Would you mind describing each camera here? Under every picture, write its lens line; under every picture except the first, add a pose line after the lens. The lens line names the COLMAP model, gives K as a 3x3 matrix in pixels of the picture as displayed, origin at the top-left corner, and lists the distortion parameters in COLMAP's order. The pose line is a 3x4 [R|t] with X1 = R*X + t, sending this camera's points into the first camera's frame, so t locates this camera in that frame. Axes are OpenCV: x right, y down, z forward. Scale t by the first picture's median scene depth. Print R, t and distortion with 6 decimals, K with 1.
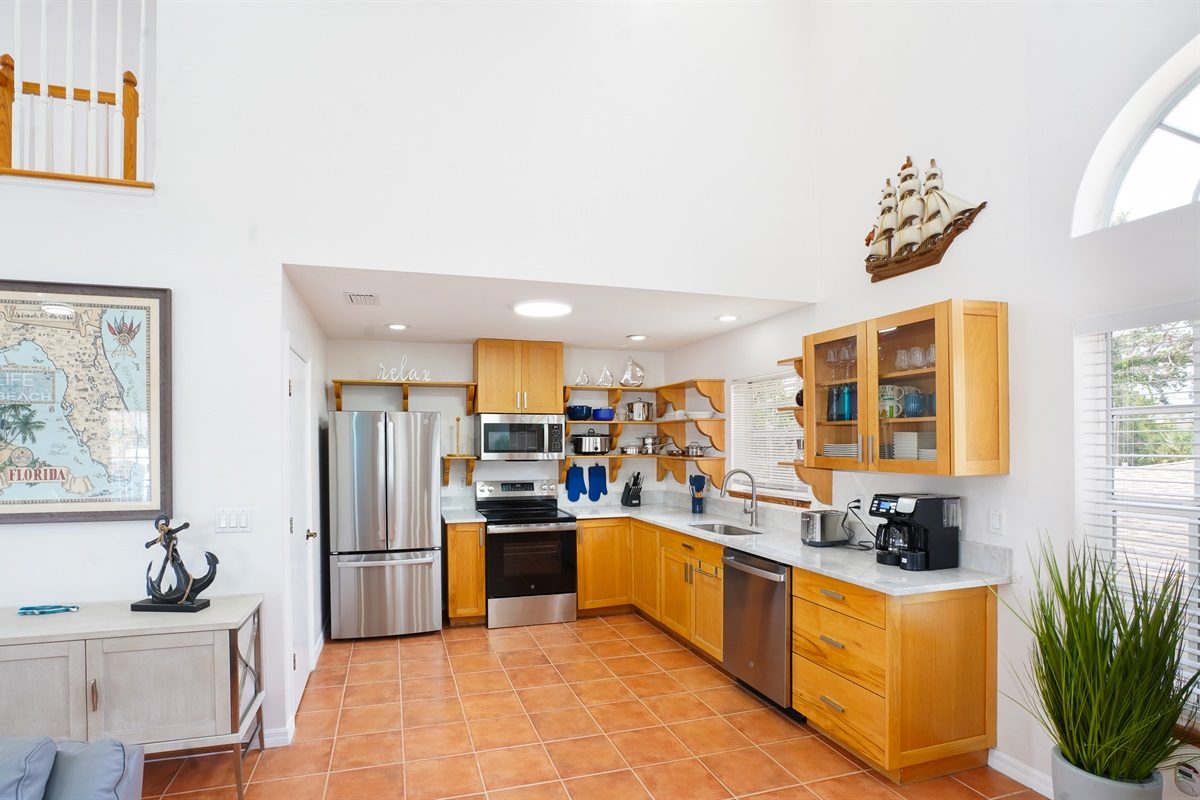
lens RADIAL K [[577.1, 0, 547.2], [0, 577.1, 439.0], [0, 0, 1]] dist [-0.023164, 0.001110]
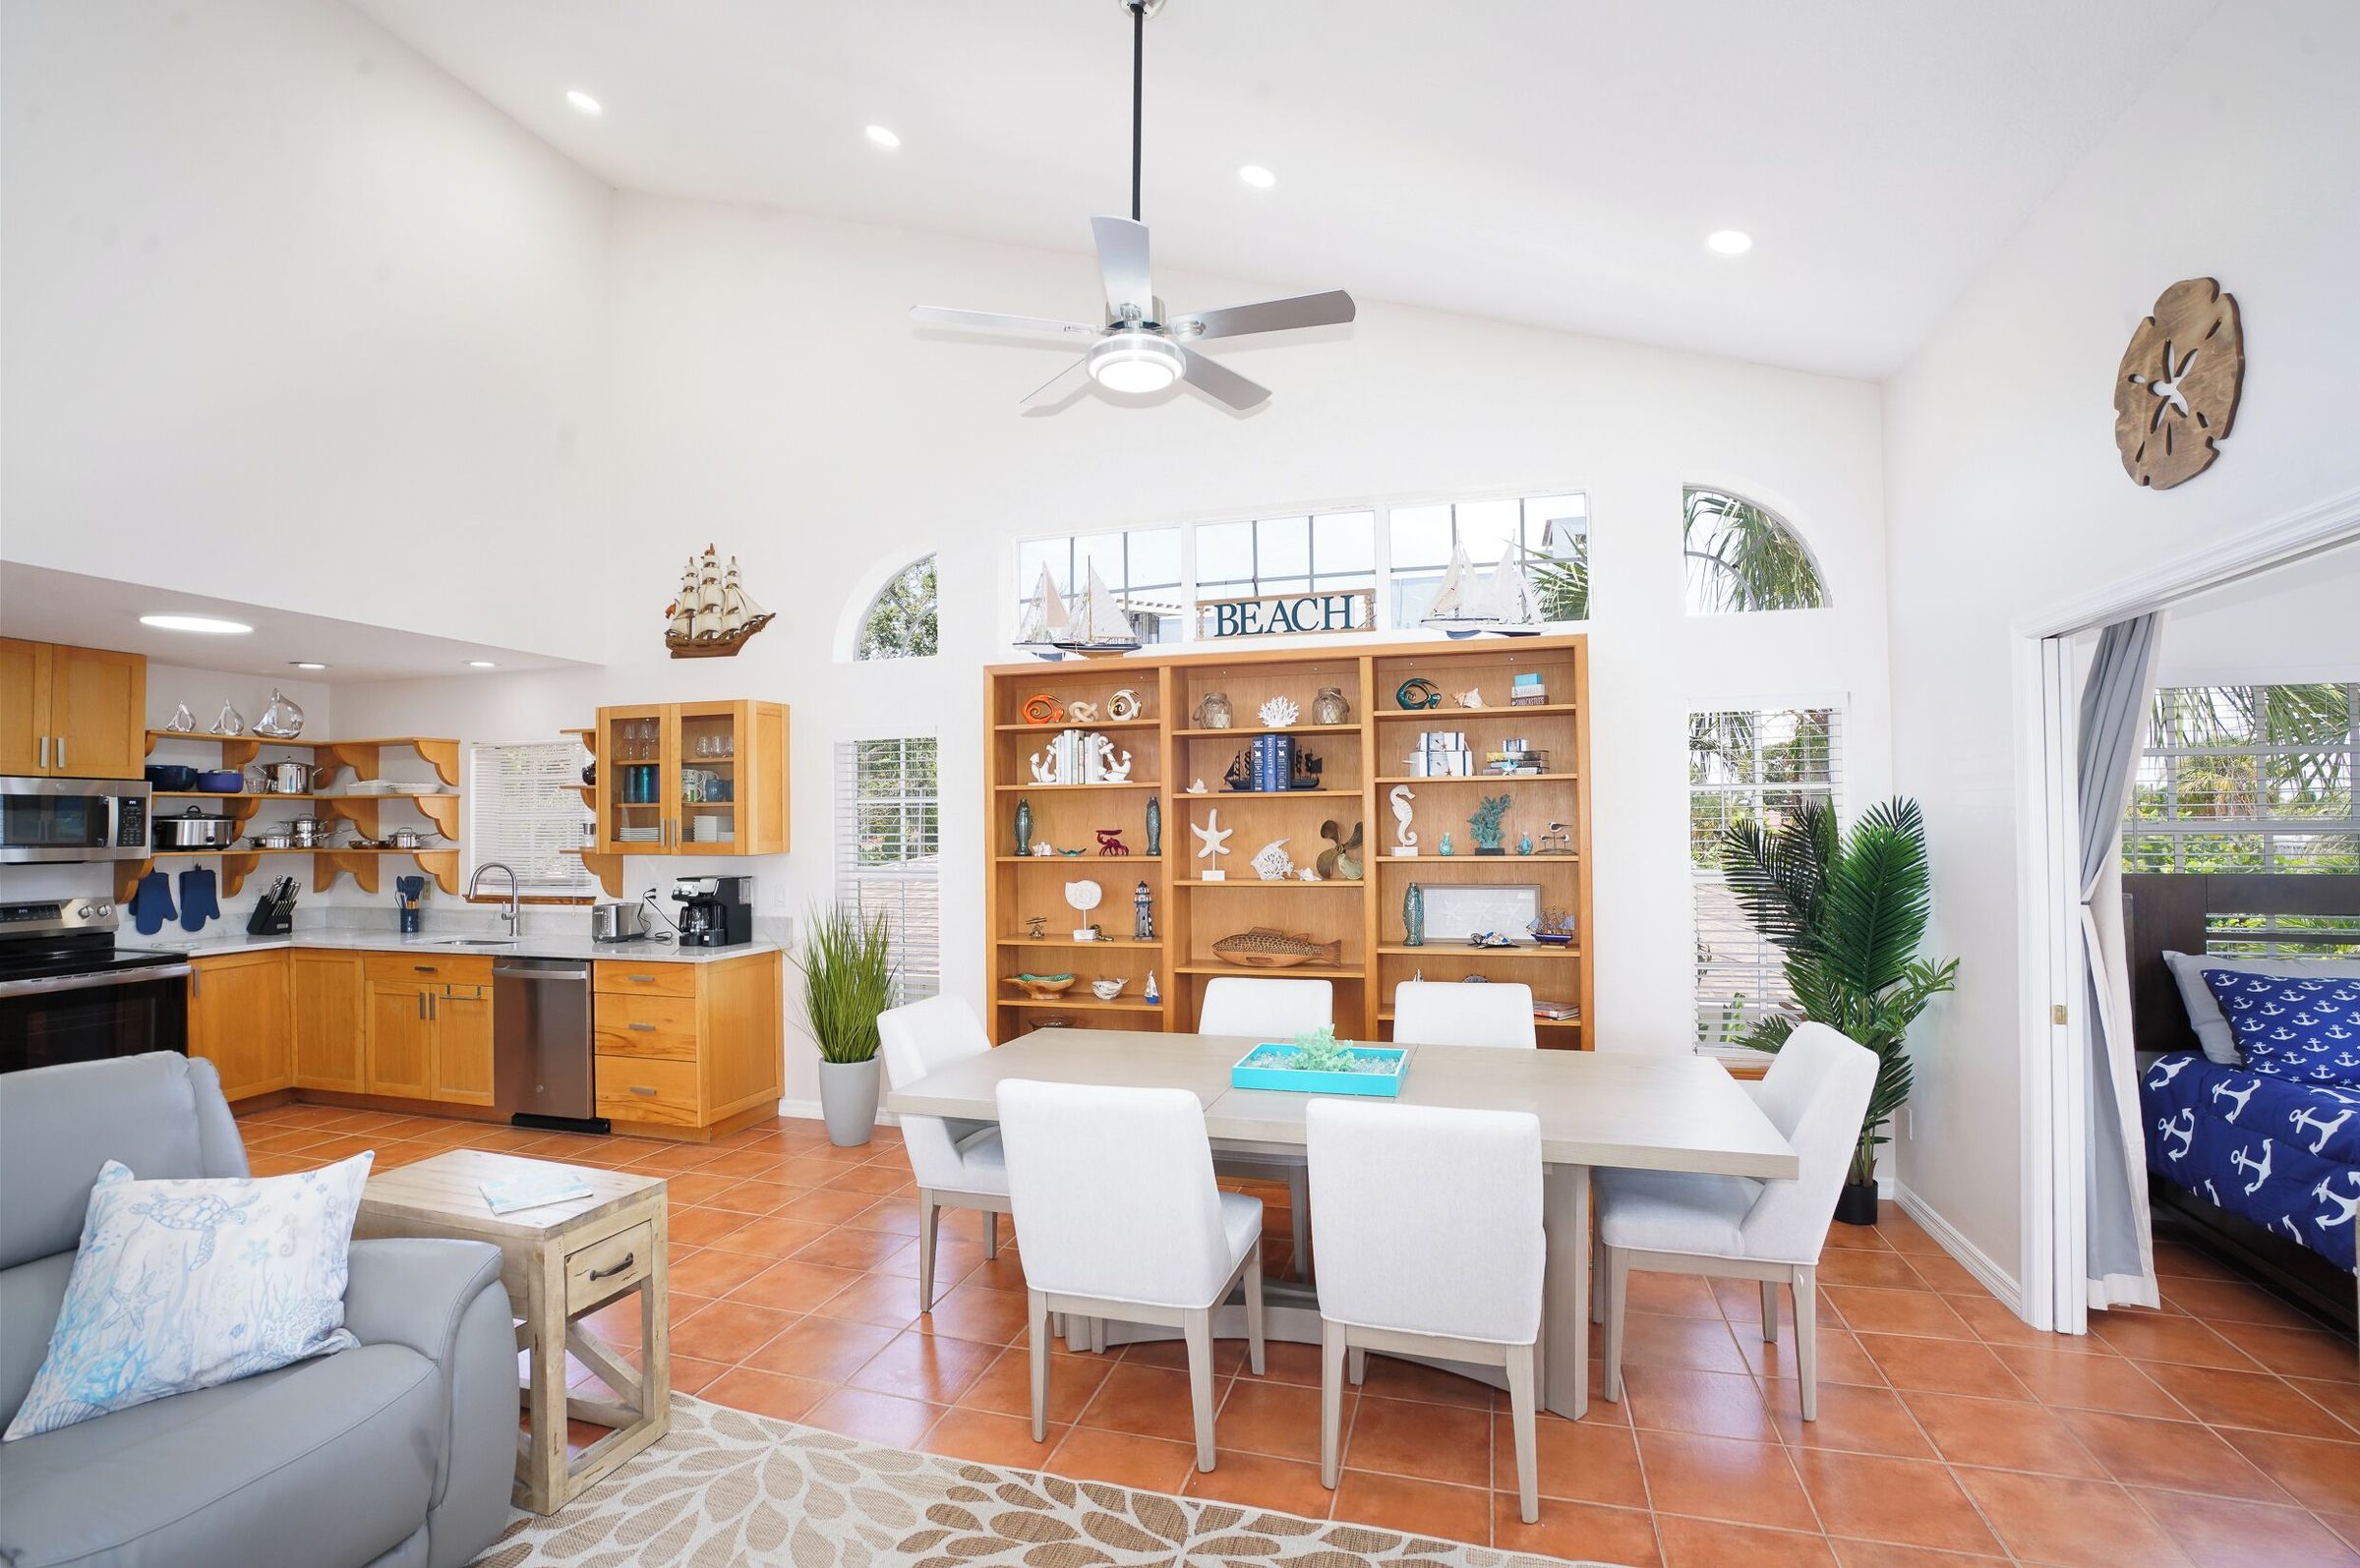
lens RADIAL K [[1091.1, 0, 1171.3], [0, 1091.1, 807.9], [0, 0, 1]] dist [-0.043957, 0.022967]
pose [[0.524385, 0.014291, 0.851361, -0.402599], [0.000884, 0.999849, -0.017328, 0.005179], [-0.851481, 0.009840, 0.524294, -0.498576]]
